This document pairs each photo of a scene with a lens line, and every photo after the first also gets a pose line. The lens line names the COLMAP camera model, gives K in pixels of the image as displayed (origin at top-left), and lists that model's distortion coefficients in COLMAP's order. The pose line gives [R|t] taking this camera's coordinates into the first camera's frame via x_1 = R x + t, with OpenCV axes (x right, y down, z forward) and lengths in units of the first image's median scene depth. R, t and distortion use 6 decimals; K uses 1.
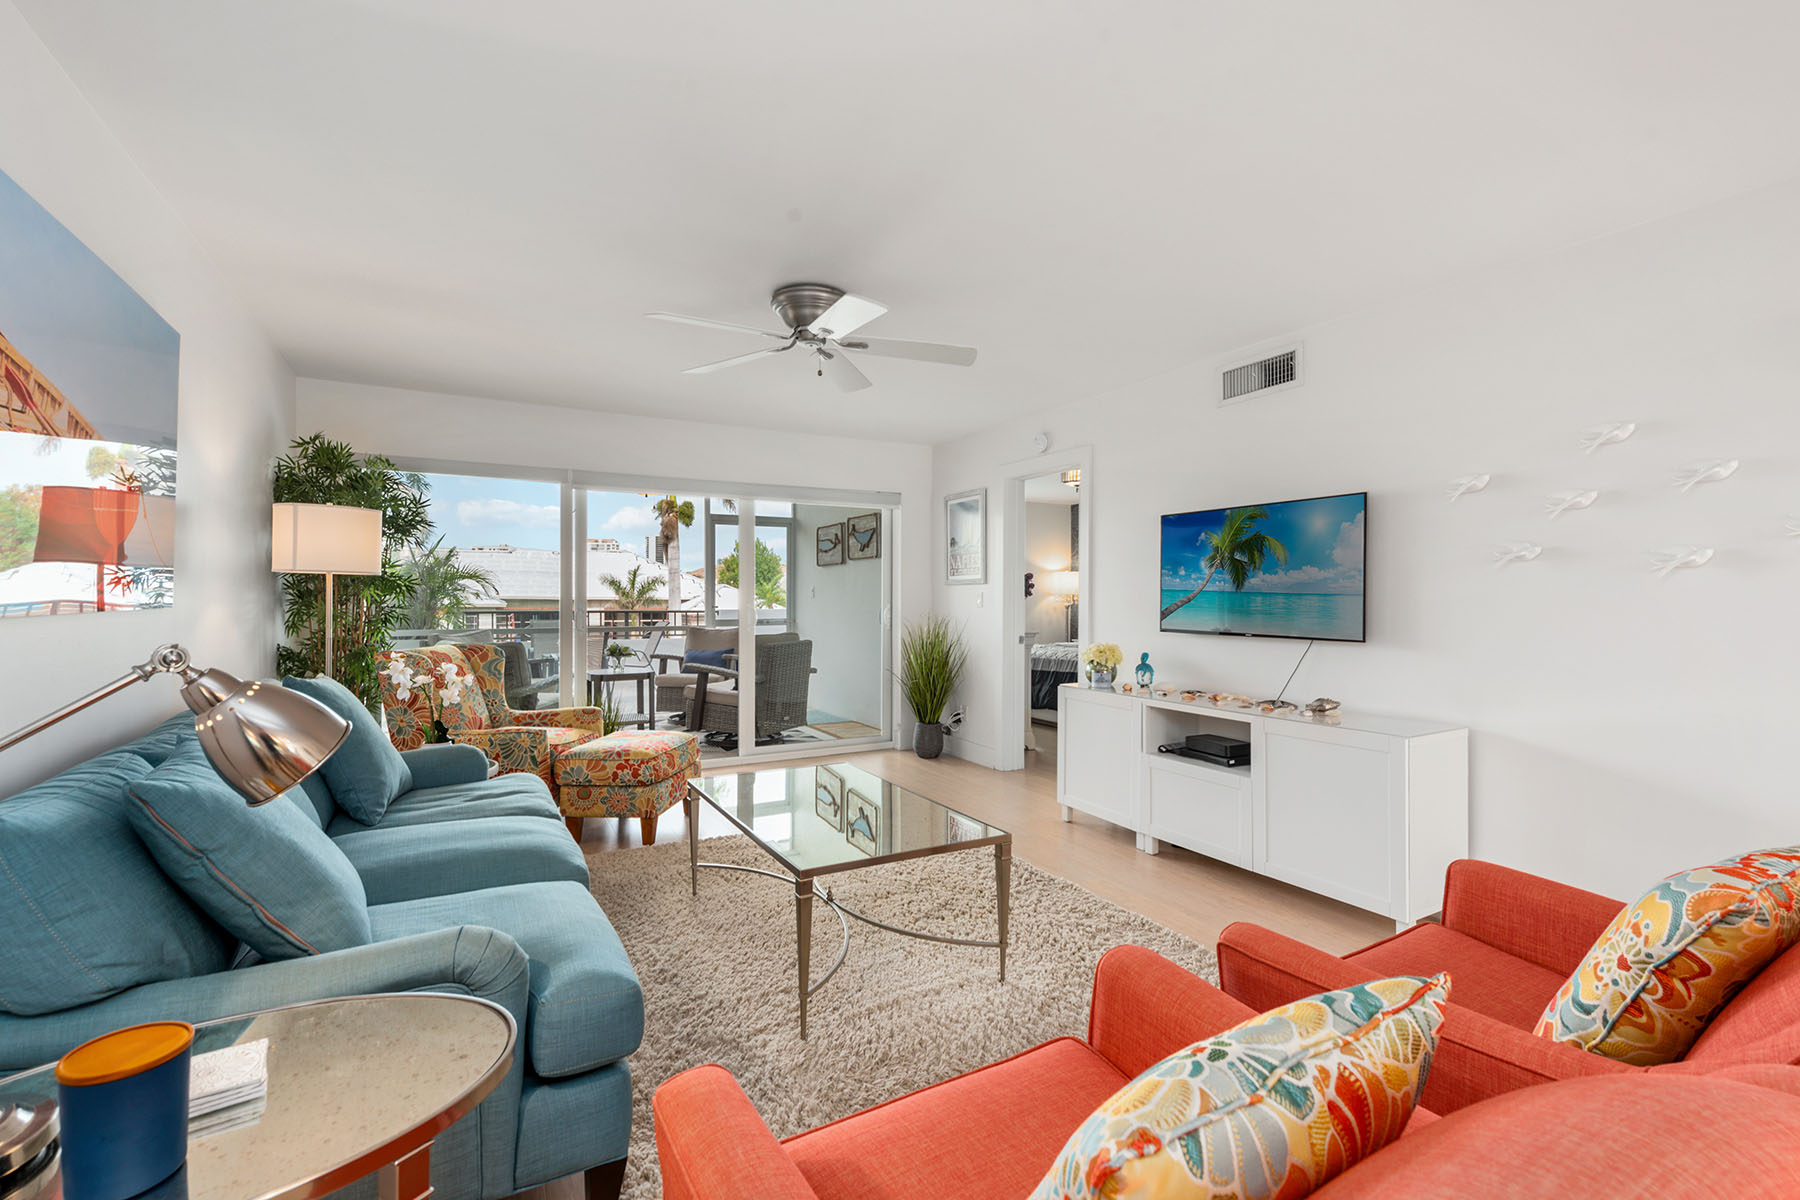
lens RADIAL K [[794.9, 0, 900.0], [0, 794.9, 600.0], [0, 0, 1]] dist [0.000502, -0.000119]
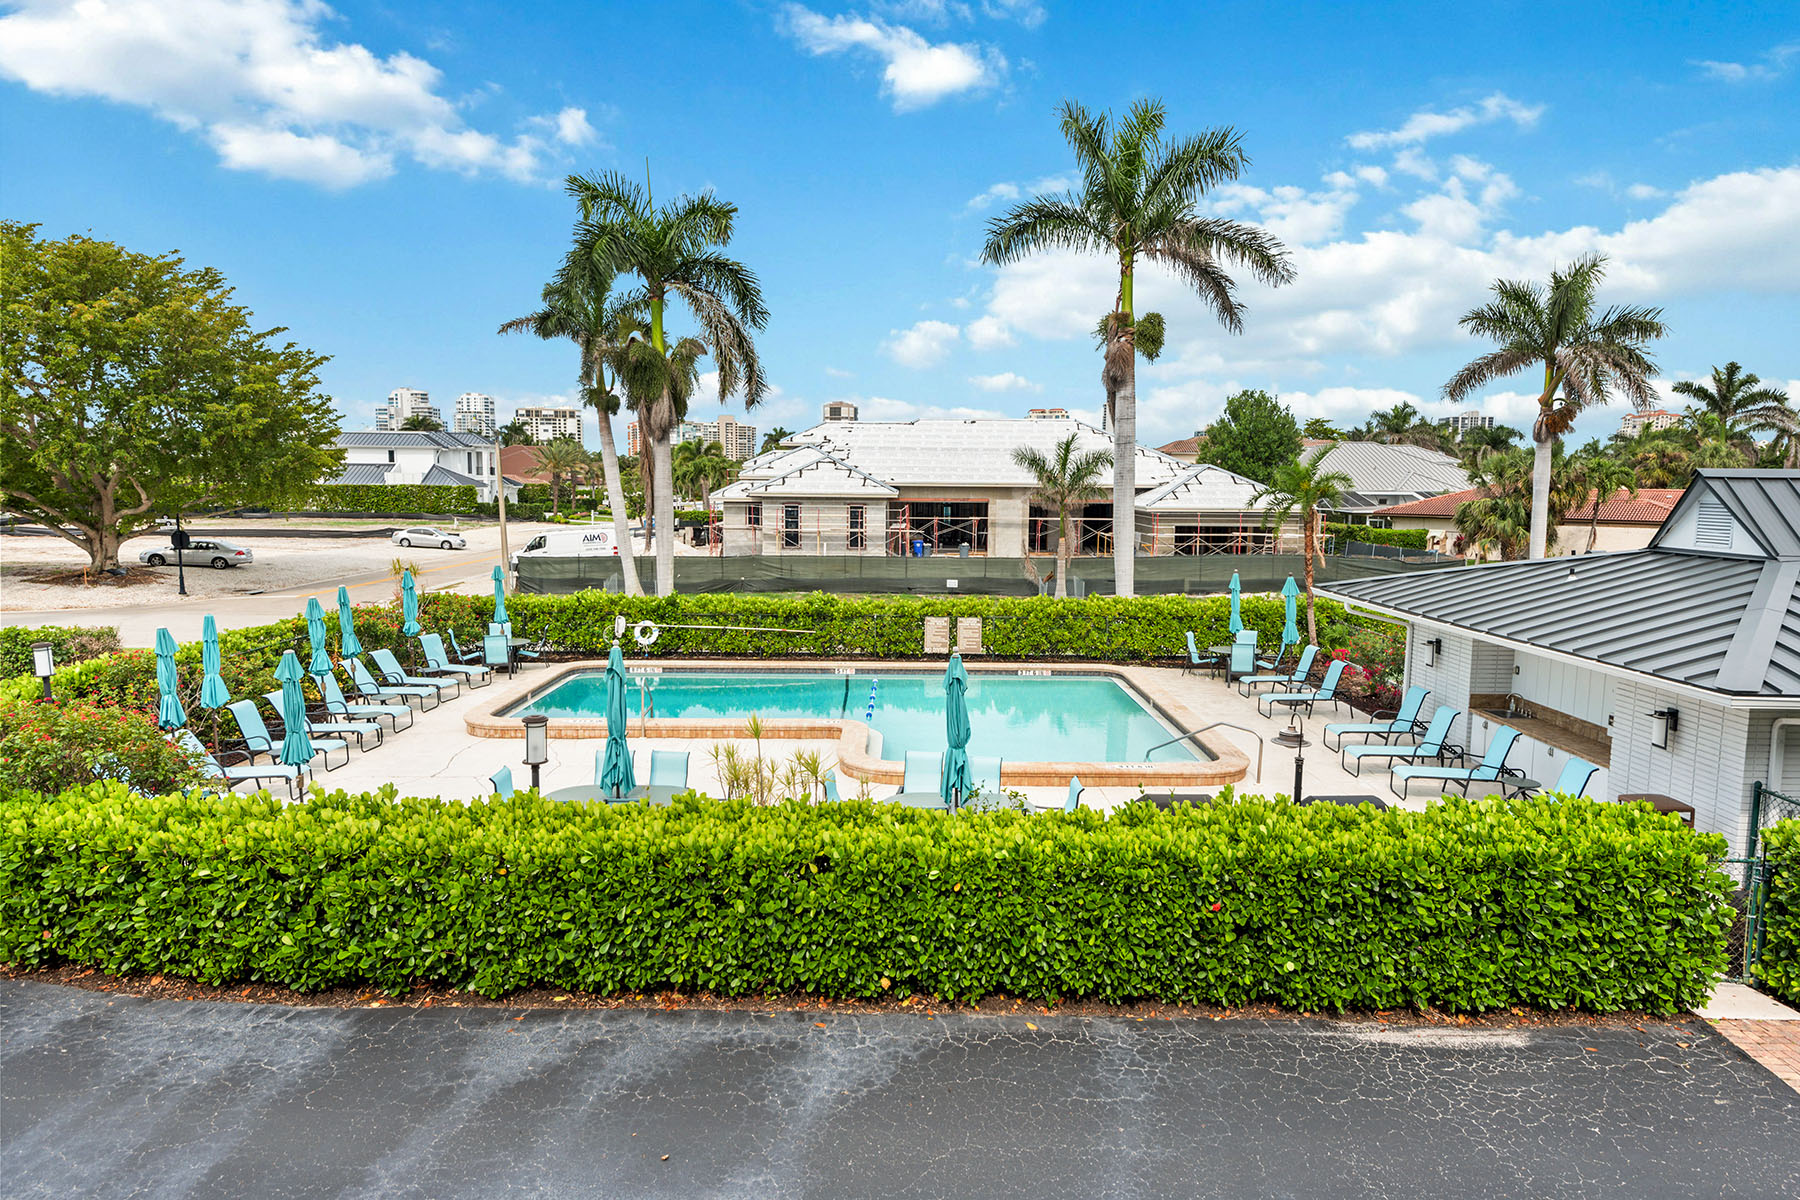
lens RADIAL K [[1011.3, 0, 900.0], [0, 1011.3, 600.0], [0, 0, 1]] dist [0.028842, -0.016918]
pose [[0.876366, 0.061334, -0.477725, -0.070723], [-0.007600, 0.993496, 0.113611, -0.003569], [0.481587, -0.095934, 0.871132, 0.276098]]
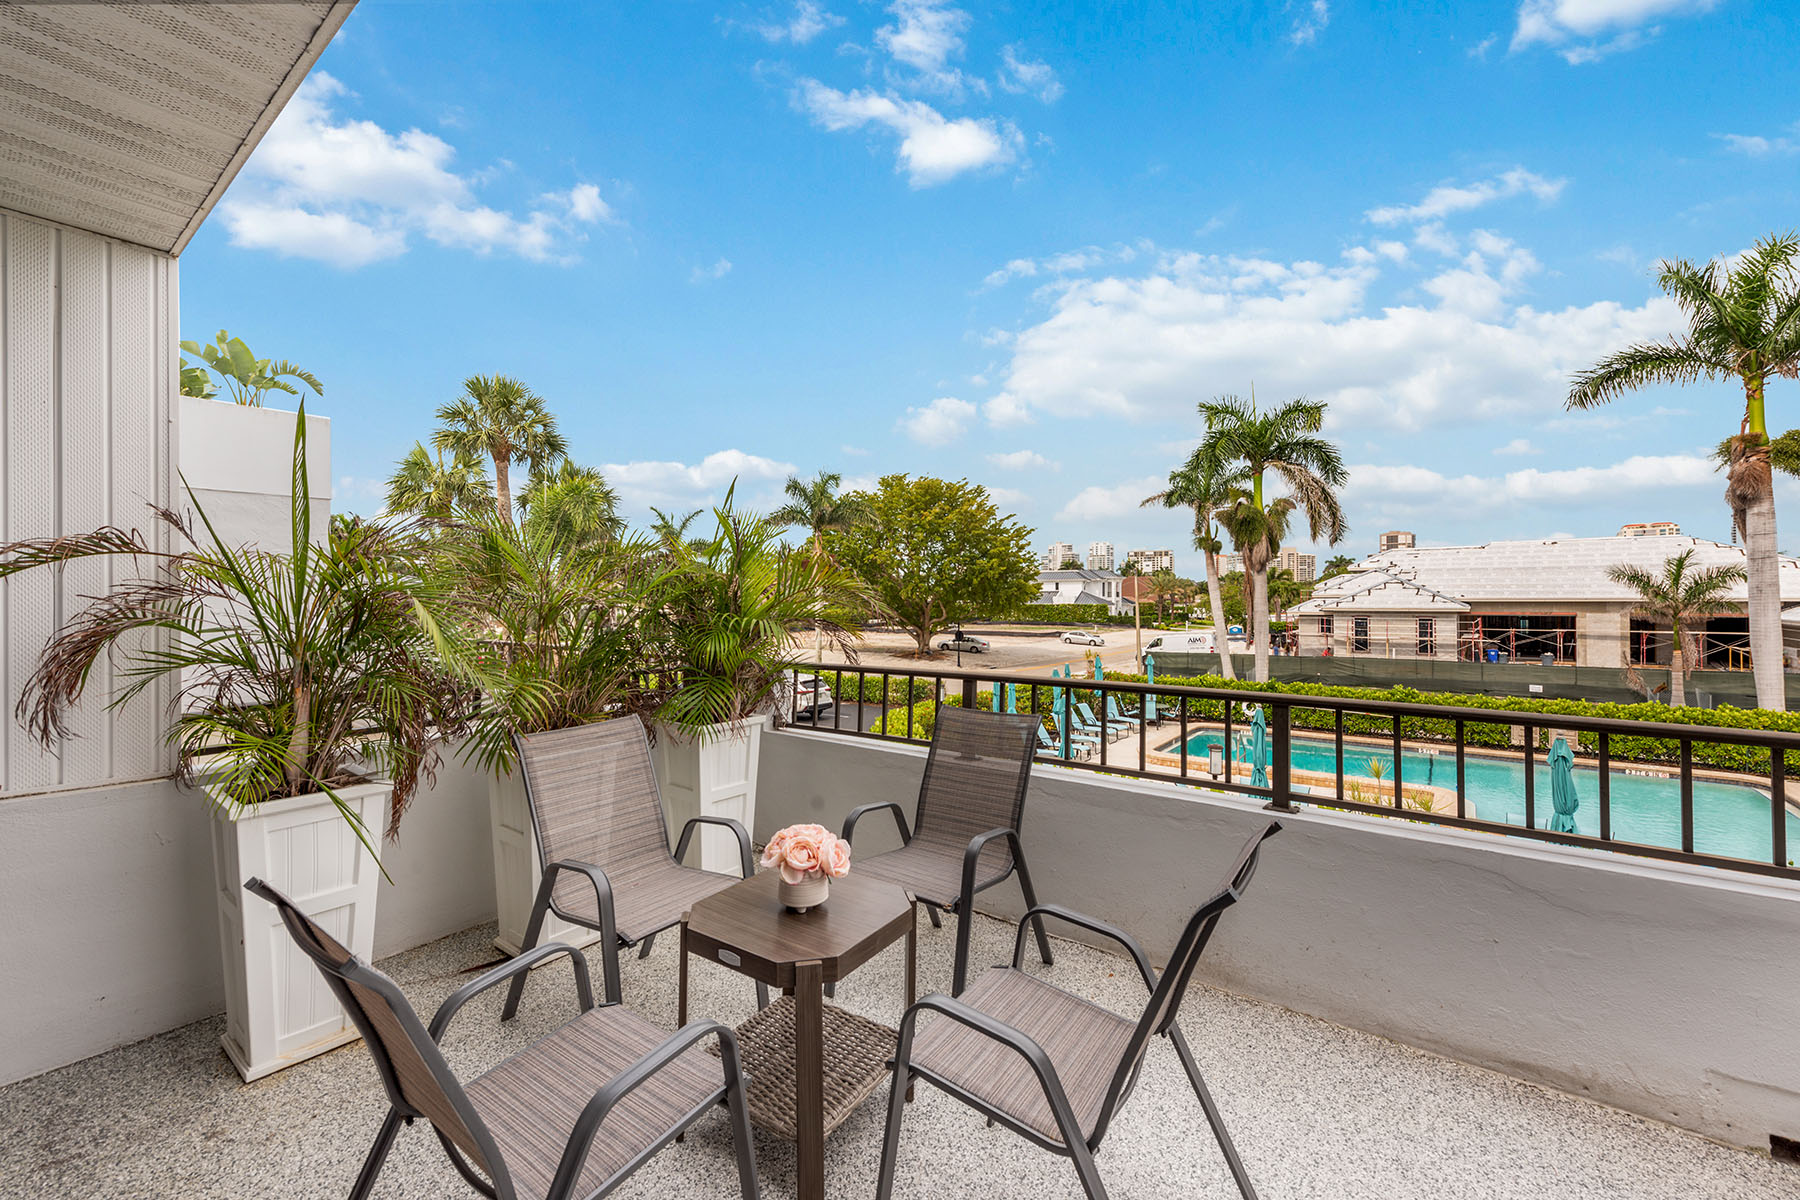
lens RADIAL K [[723.6, 0, 897.3], [0, 723.6, 595.5], [0, 0, 1]] dist [0.002035, -0.000742]
pose [[0.395243, -0.008318, -0.918539, -0.048672], [0.002580, 0.999965, -0.007945, -0.004145], [0.918573, 0.000770, 0.395250, 0.212185]]
